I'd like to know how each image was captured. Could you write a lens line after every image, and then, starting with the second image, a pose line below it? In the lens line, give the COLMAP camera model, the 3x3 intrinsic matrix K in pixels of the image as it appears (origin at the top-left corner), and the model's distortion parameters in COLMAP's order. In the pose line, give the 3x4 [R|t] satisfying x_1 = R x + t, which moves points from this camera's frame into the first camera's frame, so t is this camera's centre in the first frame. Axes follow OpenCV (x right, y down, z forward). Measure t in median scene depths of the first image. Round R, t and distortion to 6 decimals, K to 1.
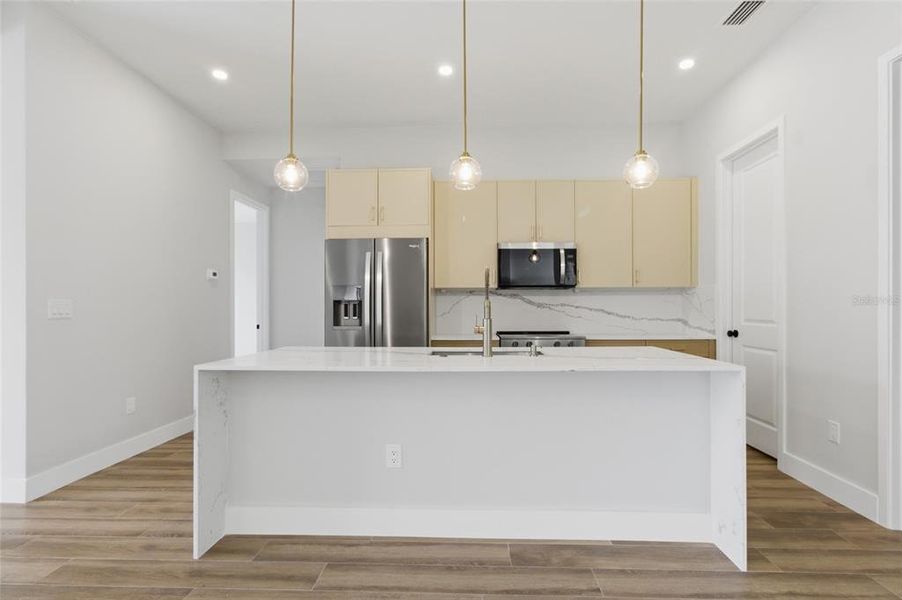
lens RADIAL K [[430.6, 0, 452.4], [0, 430.6, 306.5], [0, 0, 1]] dist [-0.016888, 0.011850]
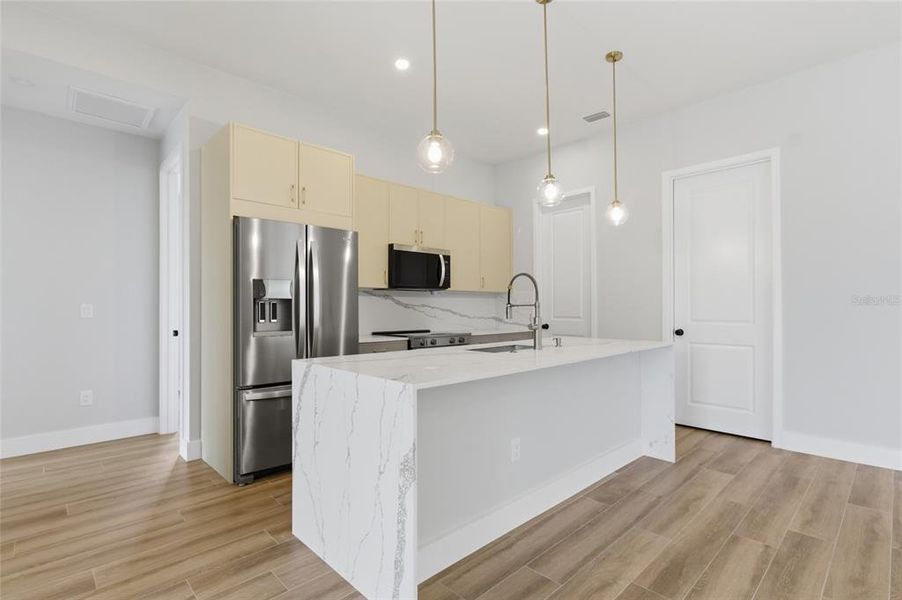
lens RADIAL K [[430.6, 0, 452.4], [0, 430.6, 306.5], [0, 0, 1]] dist [-0.016888, 0.011850]
pose [[0.695241, 0.004142, 0.718765, -0.589939], [-0.002268, 0.999991, -0.003569, 0.002559], [-0.718773, 0.000851, 0.695244, 0.227962]]
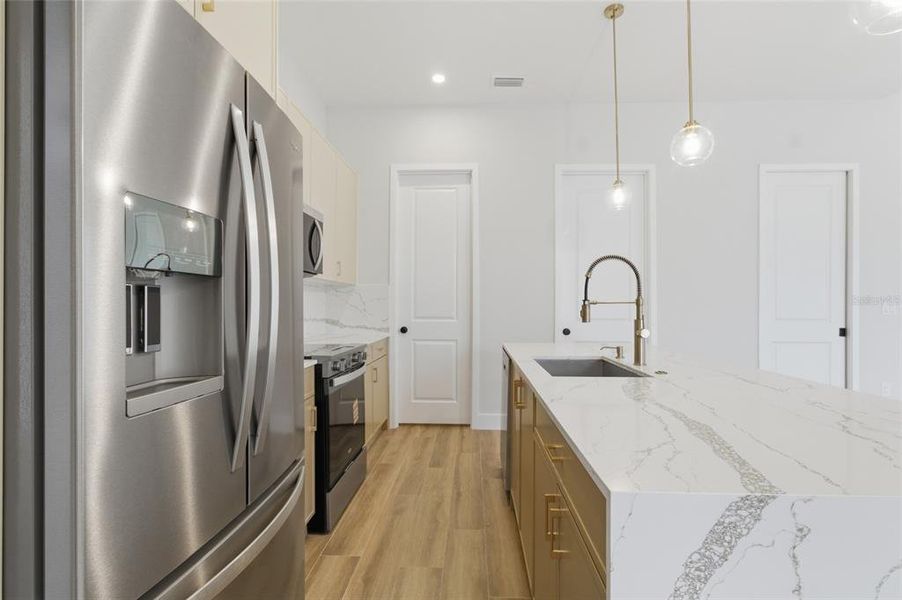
lens RADIAL K [[451.5, 0, 449.4], [0, 451.5, 283.9], [0, 0, 1]] dist [0.048850, 0.000123]
pose [[0.015457, 0.050676, 0.998596, -0.517828], [-0.001823, 0.998715, -0.050654, 0.003635], [-0.999879, -0.001038, 0.015530, 0.872006]]
